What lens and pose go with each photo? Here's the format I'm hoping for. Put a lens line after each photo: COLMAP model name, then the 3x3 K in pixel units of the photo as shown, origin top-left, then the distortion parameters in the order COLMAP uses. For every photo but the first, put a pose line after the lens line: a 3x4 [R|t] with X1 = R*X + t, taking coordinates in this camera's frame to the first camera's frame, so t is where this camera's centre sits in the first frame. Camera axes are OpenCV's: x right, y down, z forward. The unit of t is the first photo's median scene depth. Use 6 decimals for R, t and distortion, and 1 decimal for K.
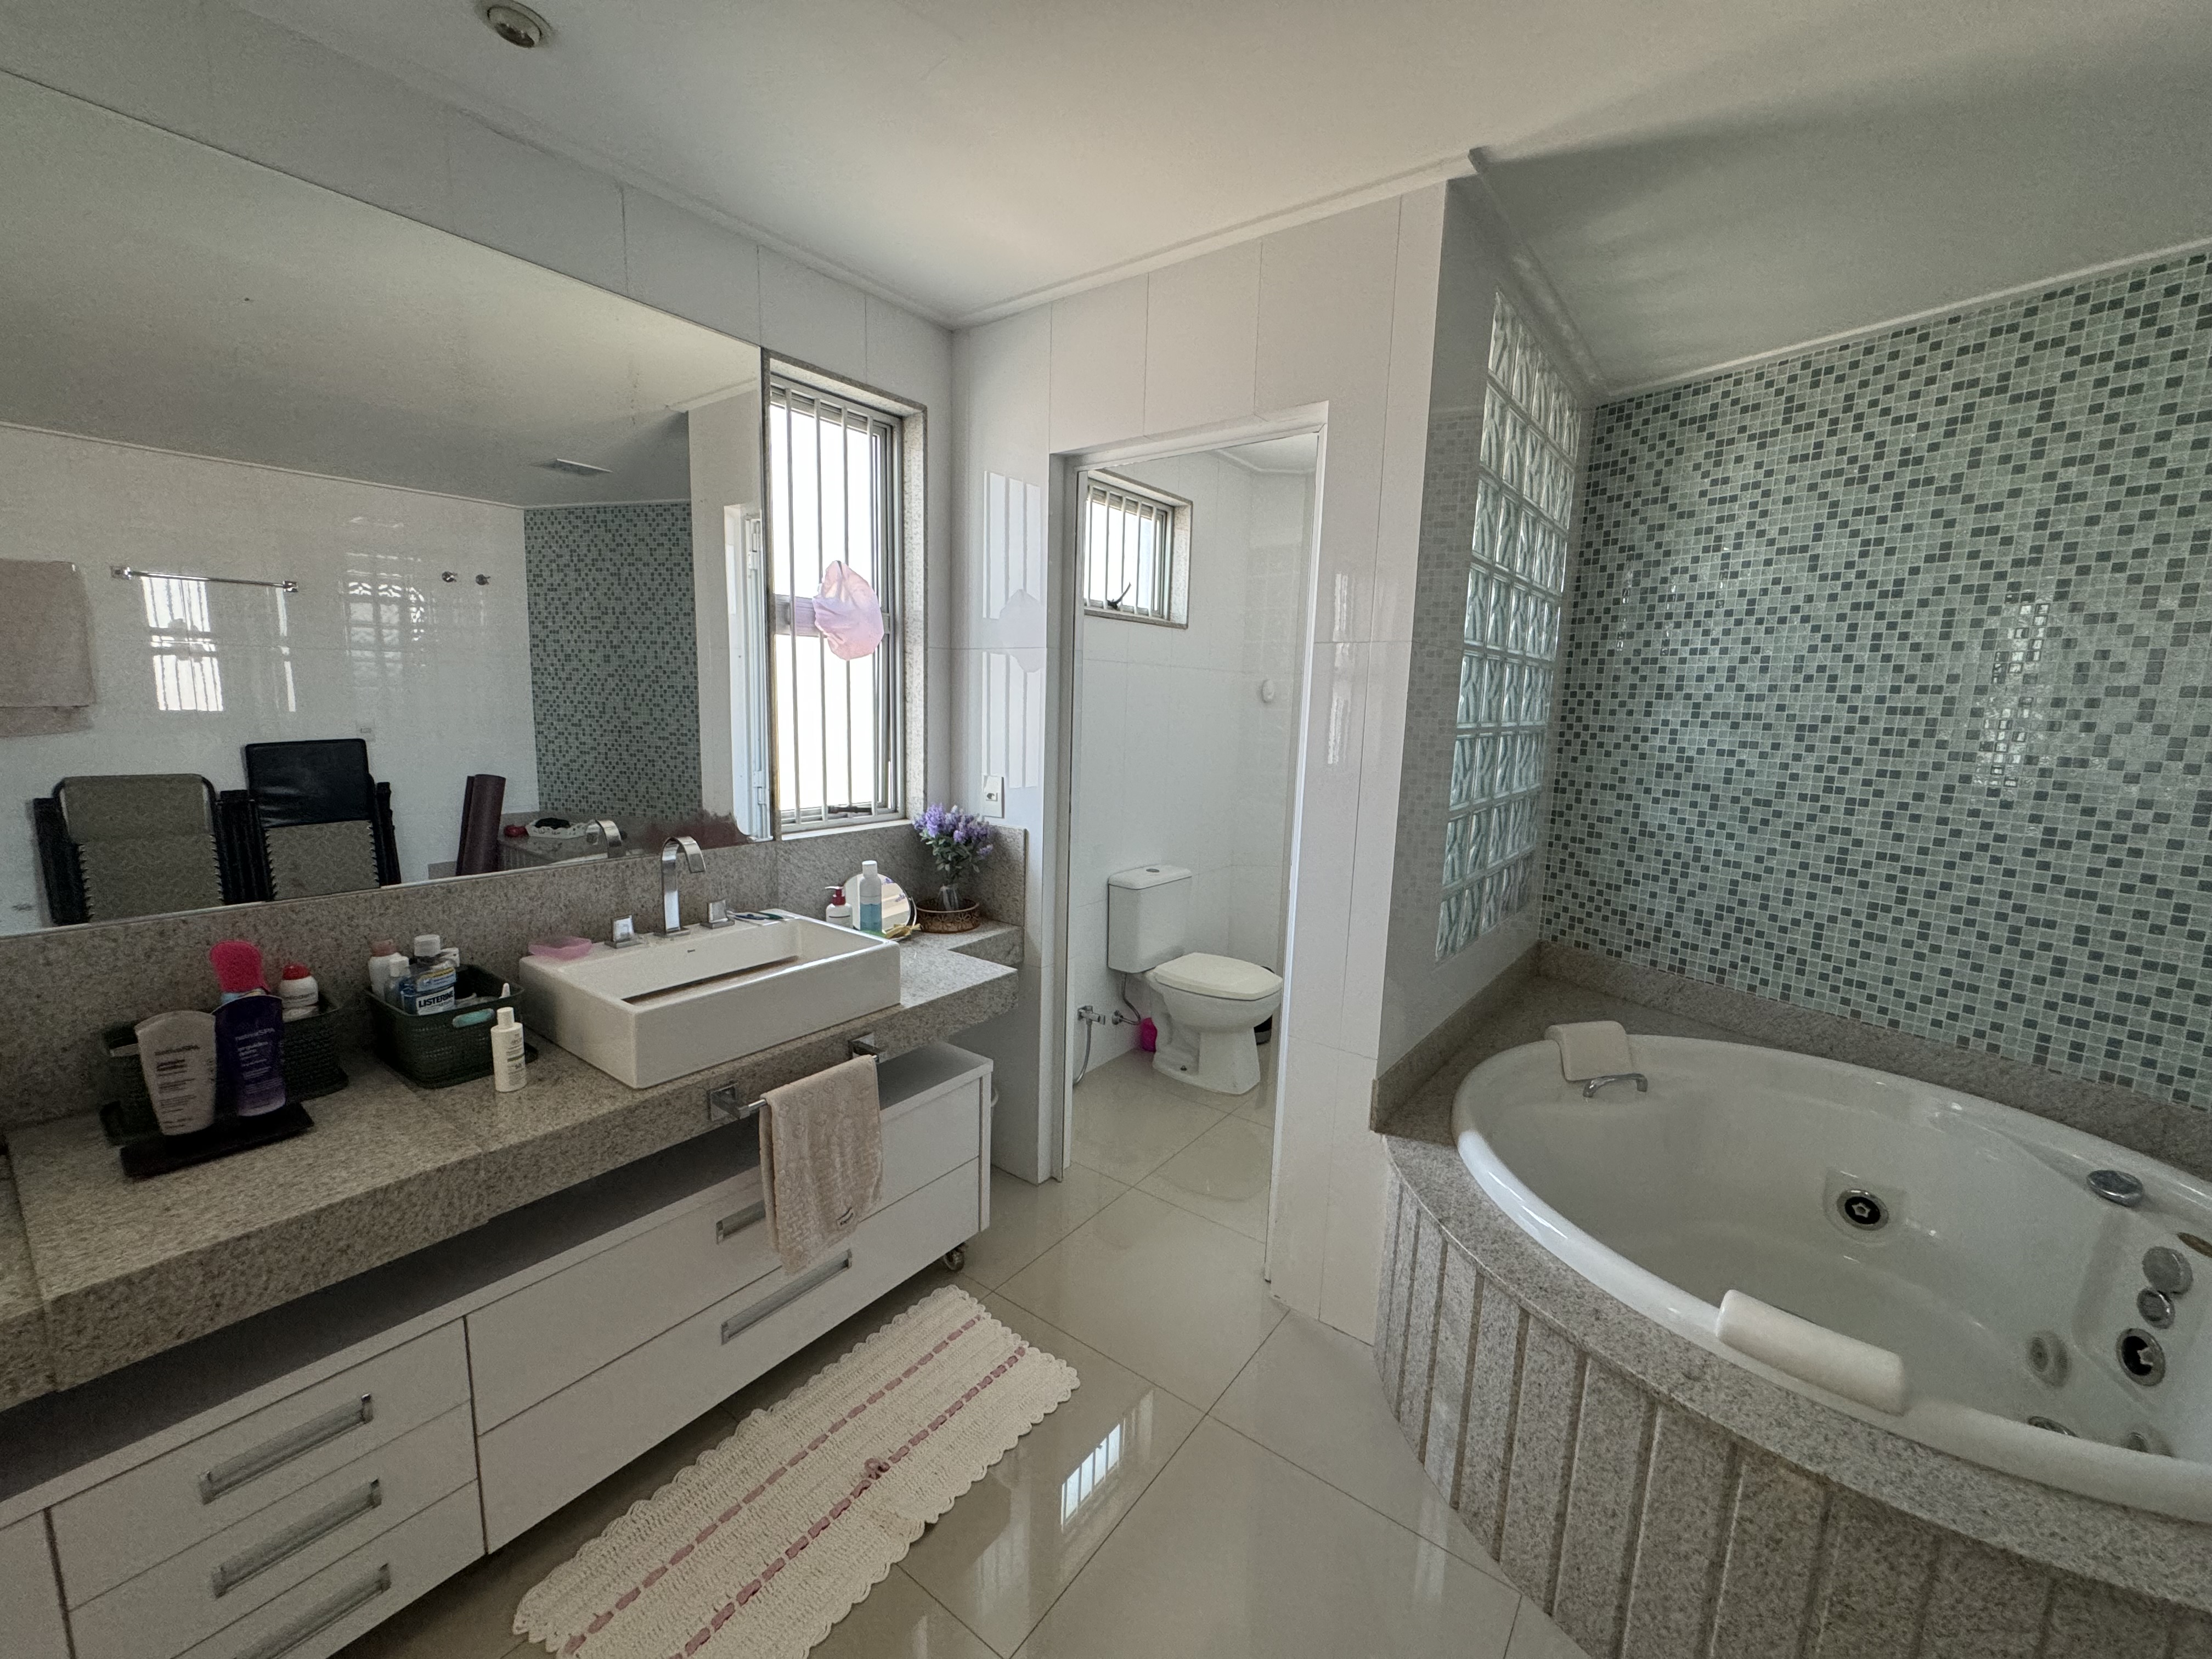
lens RADIAL K [[884.6, 0, 1102.2], [0, 884.6, 830.0], [0, 0, 1]] dist [-0.002578, 0.000197]
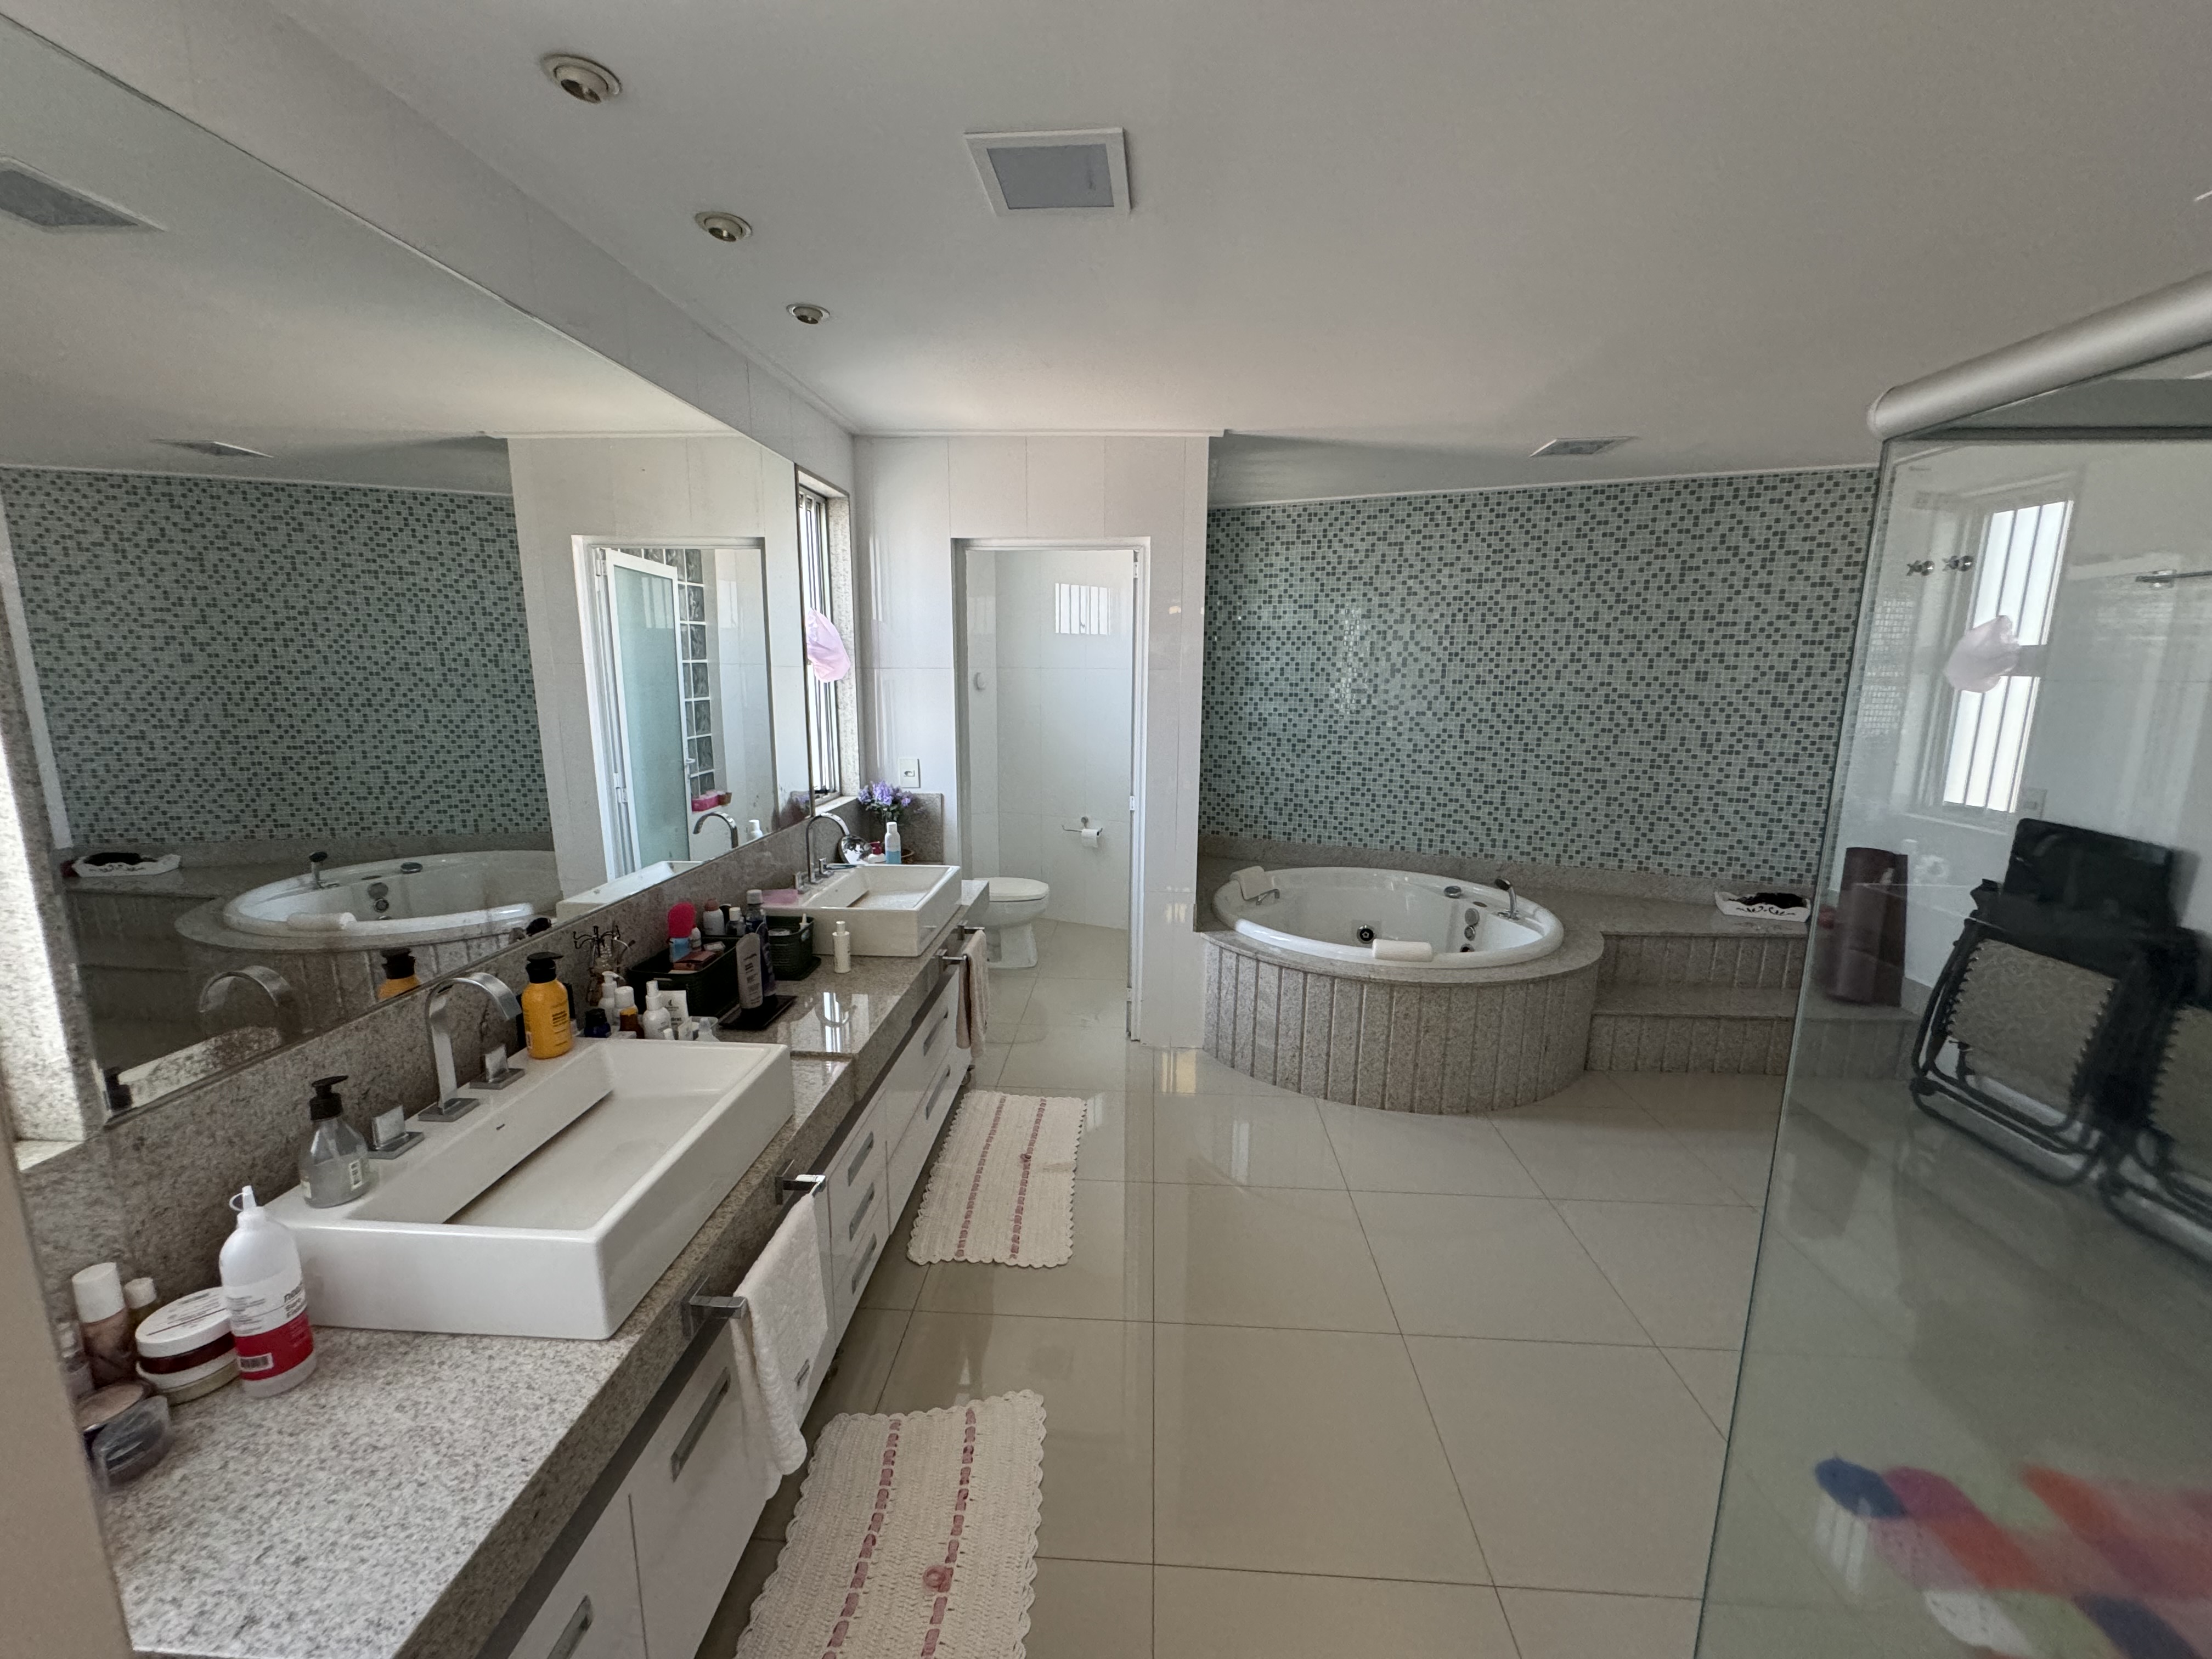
lens RADIAL K [[884.6, 0, 1102.2], [0, 884.6, 830.0], [0, 0, 1]] dist [-0.002578, 0.000197]
pose [[0.836192, -0.122136, 0.534664, -0.678807], [0.098521, 0.992481, 0.072634, -0.022585], [-0.539515, -0.008060, 0.841937, -0.378435]]
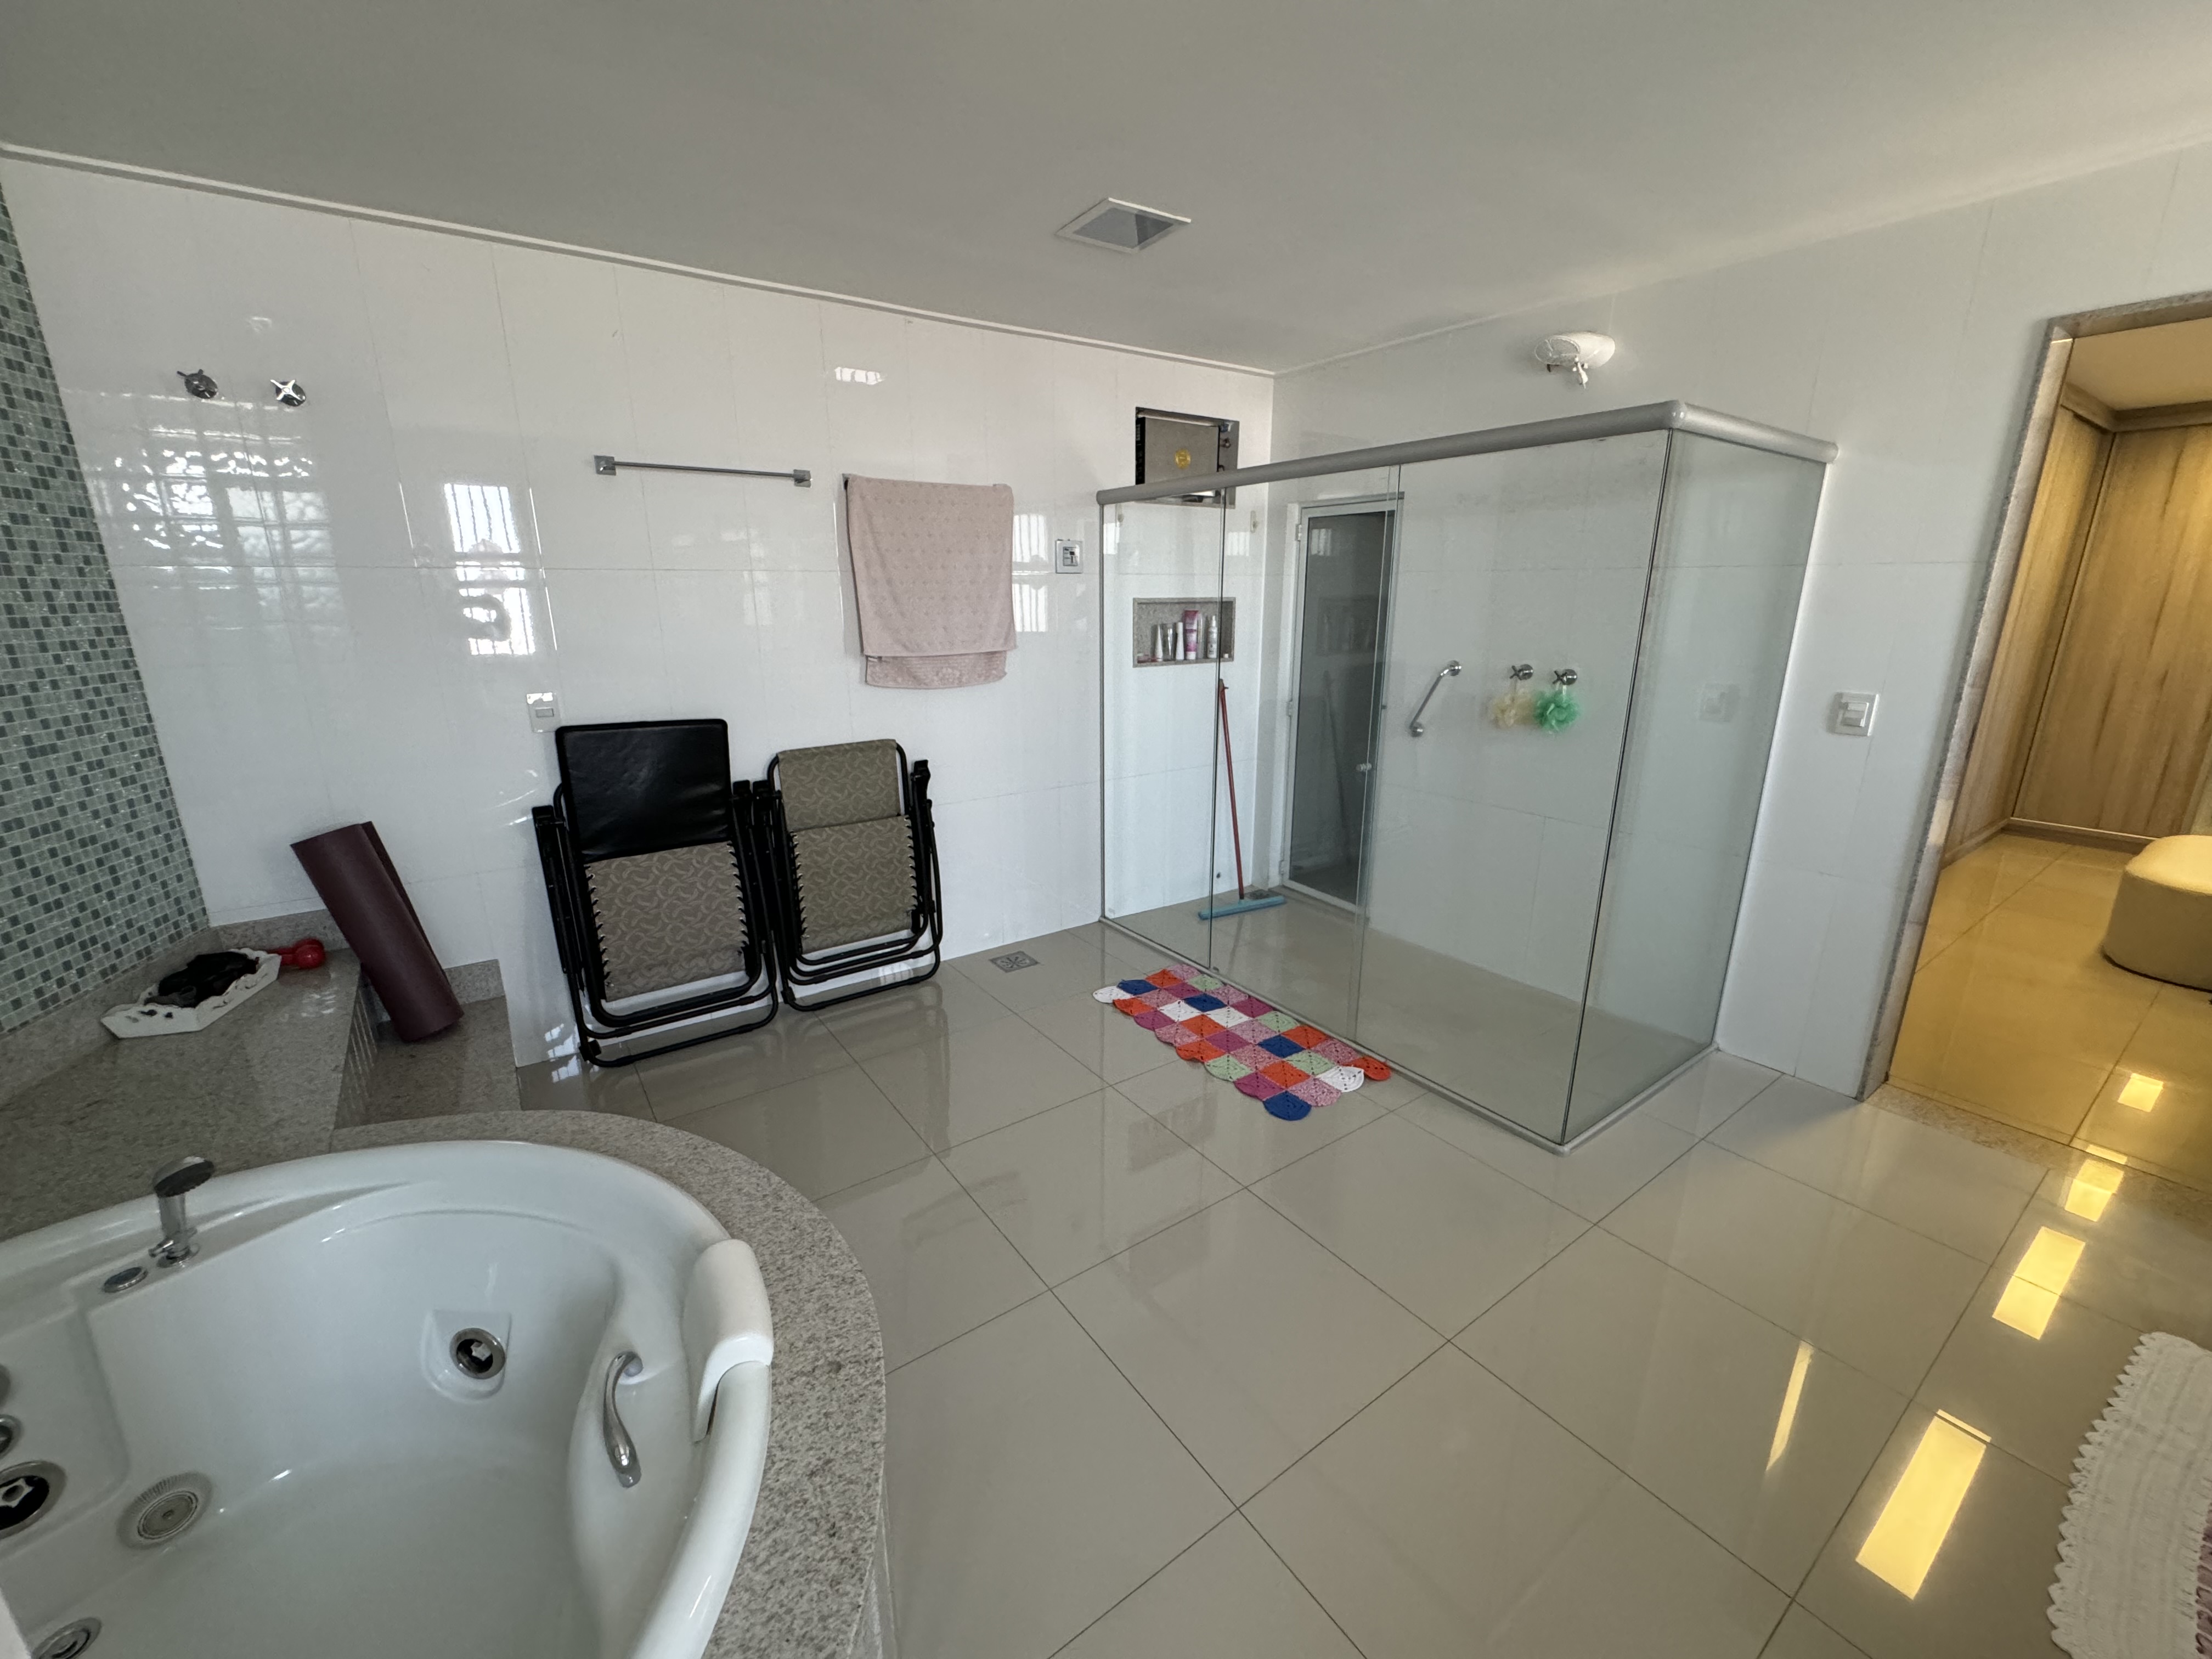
lens RADIAL K [[884.6, 0, 1102.2], [0, 884.6, 830.0], [0, 0, 1]] dist [-0.002578, 0.000197]
pose [[-0.950354, -0.106360, 0.292430, 0.097751], [0.022374, 0.913982, 0.405138, -0.139404], [-0.310366, 0.391567, -0.866226, 0.786012]]
